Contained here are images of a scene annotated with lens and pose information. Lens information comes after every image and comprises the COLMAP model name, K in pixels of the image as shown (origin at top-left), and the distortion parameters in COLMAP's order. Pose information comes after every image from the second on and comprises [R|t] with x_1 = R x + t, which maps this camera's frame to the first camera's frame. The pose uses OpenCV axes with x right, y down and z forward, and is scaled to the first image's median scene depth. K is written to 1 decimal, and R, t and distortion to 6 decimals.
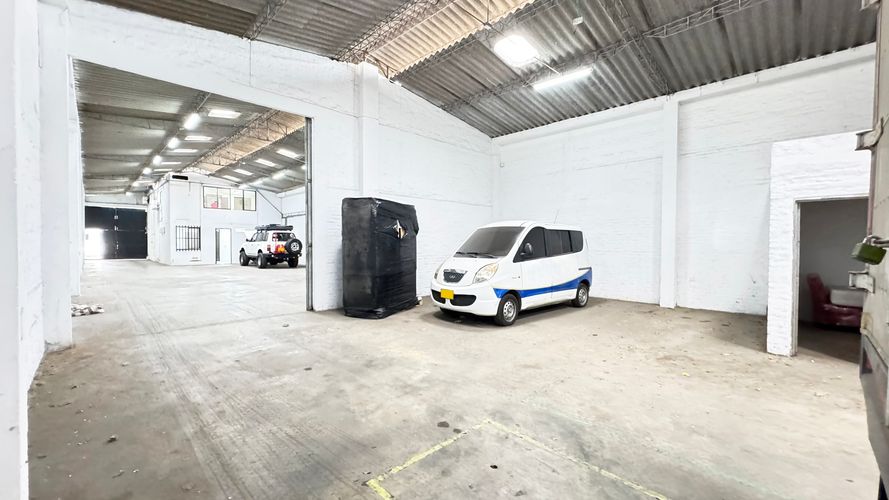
lens RADIAL K [[354.8, 0, 444.5], [0, 354.8, 250.0], [0, 0, 1]] dist [-0.003840, 0.000592]
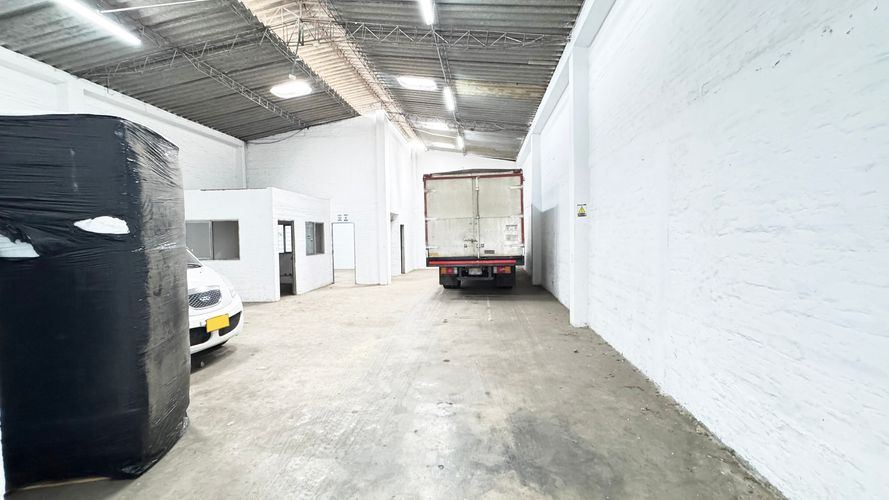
lens RADIAL K [[354.8, 0, 444.5], [0, 354.8, 250.0], [0, 0, 1]] dist [-0.003840, 0.000592]
pose [[-0.626994, -0.026215, 0.778583, -0.240926], [0.030051, 0.997876, 0.057799, -0.012572], [-0.778445, 0.059637, -0.624874, 0.329682]]
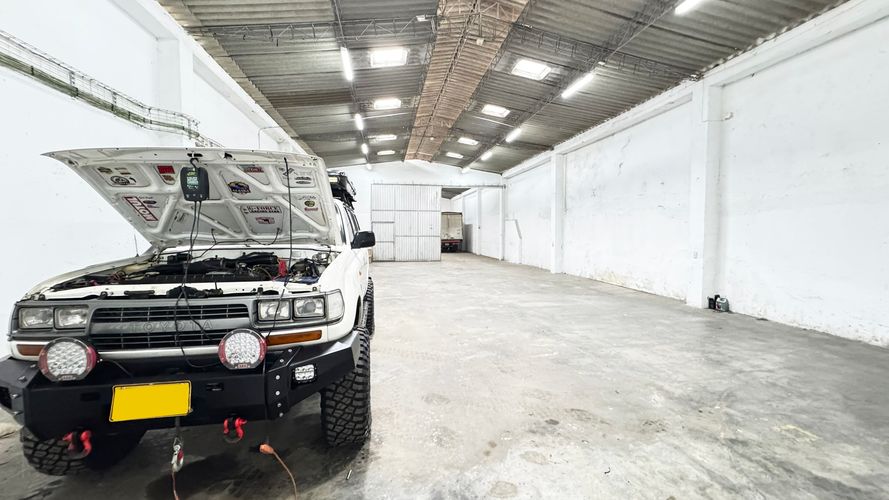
lens RADIAL K [[354.8, 0, 444.5], [0, 354.8, 250.0], [0, 0, 1]] dist [-0.003840, 0.000592]
pose [[-0.815816, -0.033799, 0.577323, -0.692626], [0.009030, 0.997424, 0.071154, -0.034606], [-0.578241, 0.063262, -0.813410, 1.123541]]
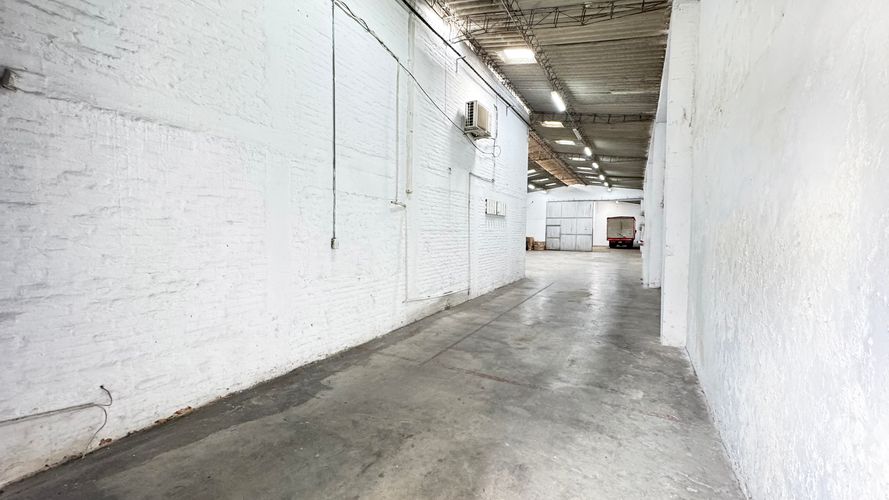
lens RADIAL K [[354.8, 0, 444.5], [0, 354.8, 250.0], [0, 0, 1]] dist [-0.003840, 0.000592]
pose [[-0.285849, -0.062407, 0.956241, -1.302099], [0.008099, 0.997684, 0.067533, -0.043340], [-0.958241, 0.027049, -0.284681, 1.311256]]
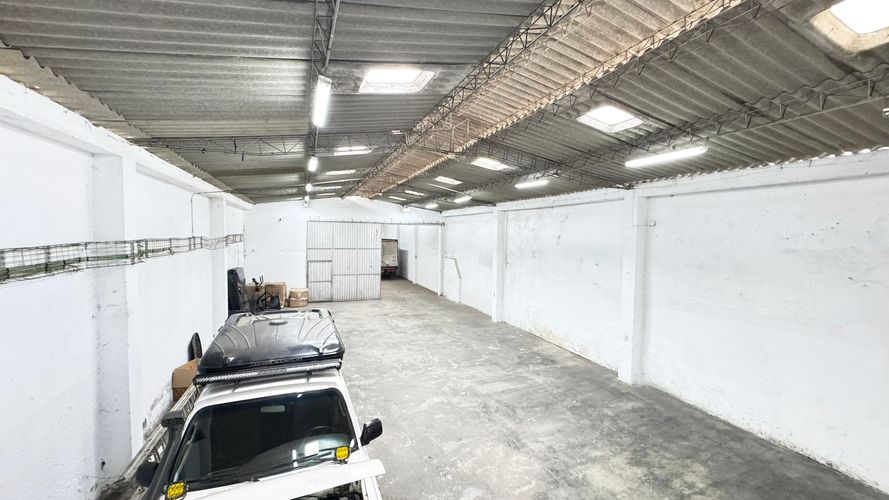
lens RADIAL K [[354.8, 0, 444.5], [0, 354.8, 250.0], [0, 0, 1]] dist [-0.003840, 0.000592]
pose [[-0.919652, -0.036993, 0.390988, -0.655133], [-0.010654, 0.997538, 0.069321, -0.133267], [-0.392590, 0.059585, -0.917782, 1.145223]]
